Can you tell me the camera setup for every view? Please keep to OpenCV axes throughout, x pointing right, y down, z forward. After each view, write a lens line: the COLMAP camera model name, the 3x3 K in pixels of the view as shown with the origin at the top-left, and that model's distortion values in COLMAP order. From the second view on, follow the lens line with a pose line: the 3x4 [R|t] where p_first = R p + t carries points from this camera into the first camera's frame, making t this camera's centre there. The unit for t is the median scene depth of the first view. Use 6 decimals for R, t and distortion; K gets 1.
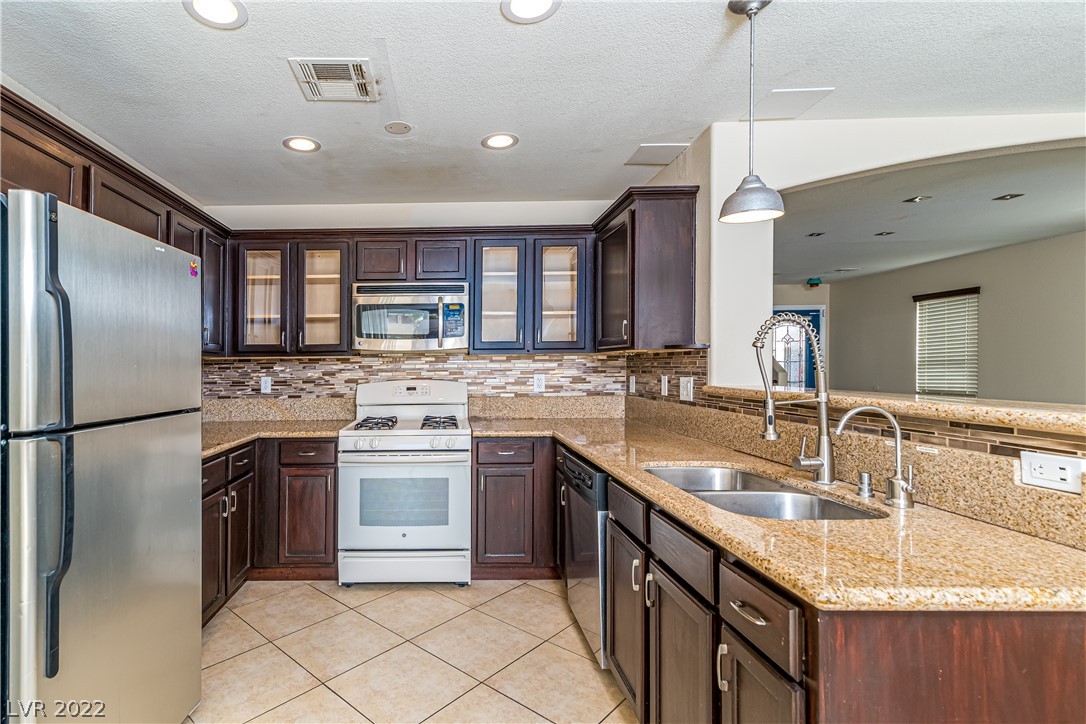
lens RADIAL K [[523.1, 0, 468.0], [0, 523.1, 359.0], [0, 0, 1]] dist [0.012821, -0.000606]
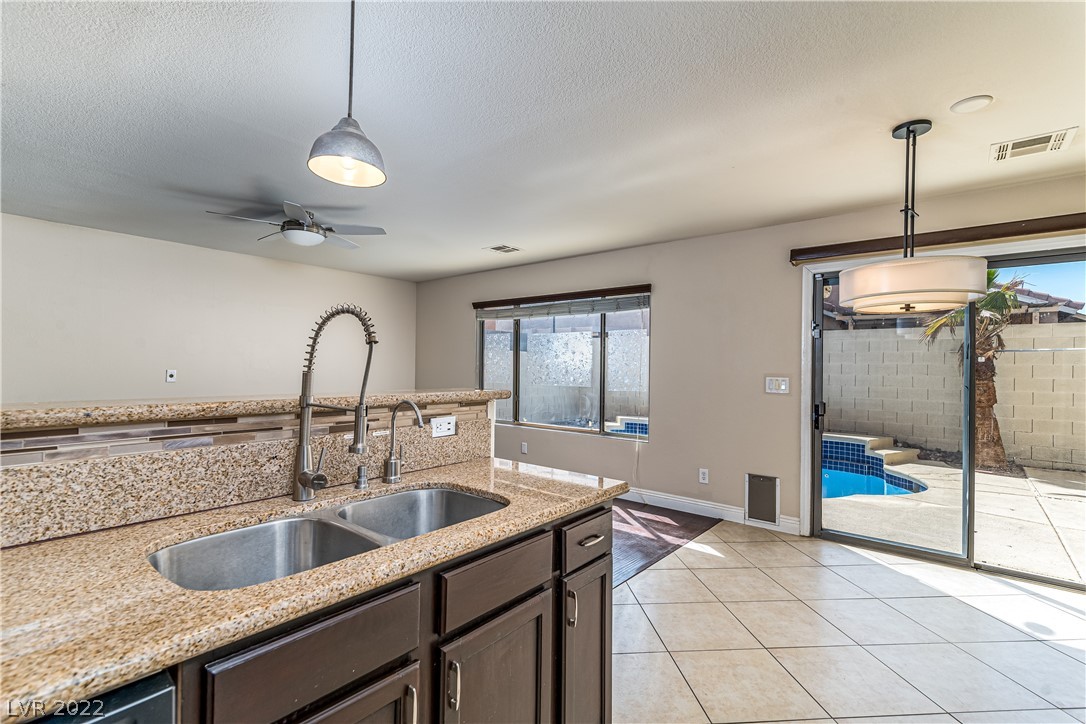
lens RADIAL K [[508.9, 0, 544.6], [0, 508.9, 372.5], [0, 0, 1]] dist [0.014618, -0.001377]
pose [[-0.776913, -0.005008, 0.629588, -0.091242], [-0.011187, 0.999920, -0.005851, 0.014659], [-0.629508, -0.011589, -0.776907, 0.809131]]
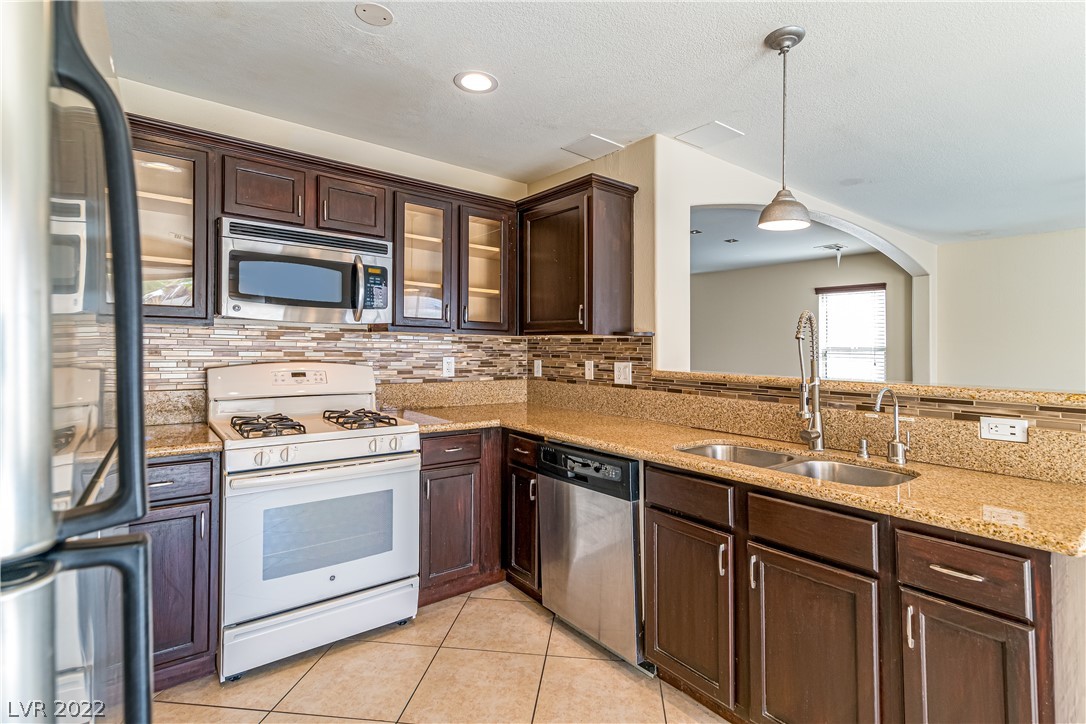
lens RADIAL K [[508.9, 0, 546.7], [0, 508.9, 344.0], [0, 0, 1]] dist [0.014618, -0.001377]
pose [[0.781450, 0.028598, 0.623313, -0.328135], [-0.032661, 0.999454, -0.004908, 0.006956], [-0.623113, -0.016522, 0.781957, 0.258617]]
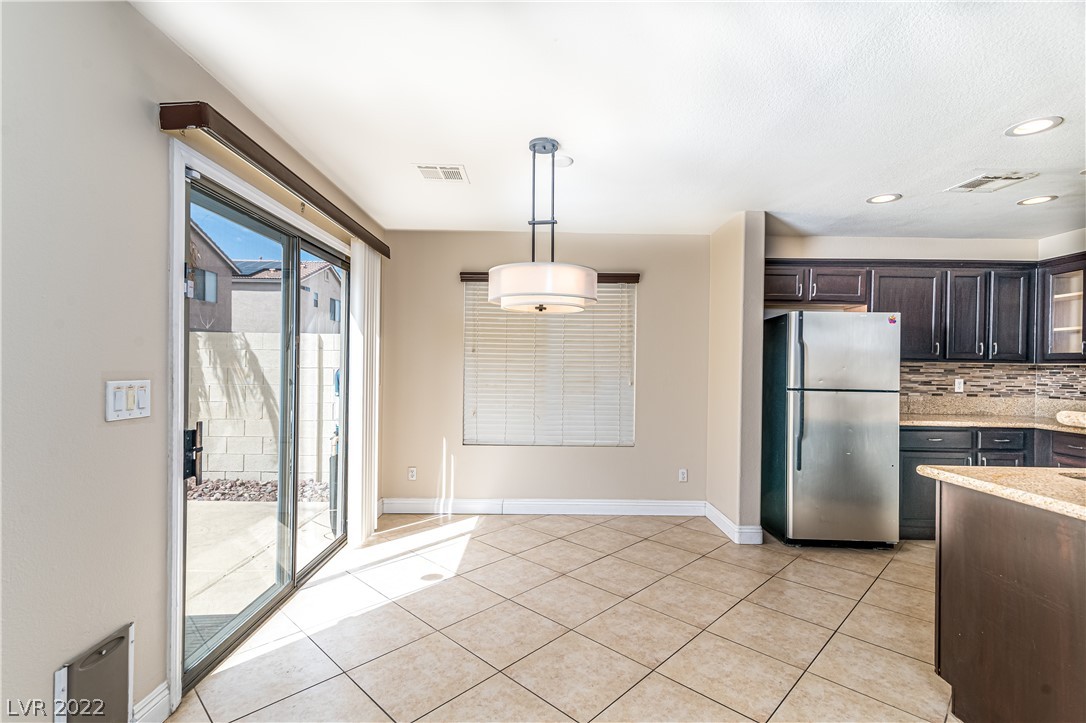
lens RADIAL K [[508.9, 0, 527.9], [0, 508.9, 380.3], [0, 0, 1]] dist [0.014618, -0.001377]
pose [[0.001472, 0.040136, -0.999193, 0.853228], [-0.002218, 0.999192, 0.040133, -0.011670], [0.999996, 0.002157, 0.001560, -0.224839]]
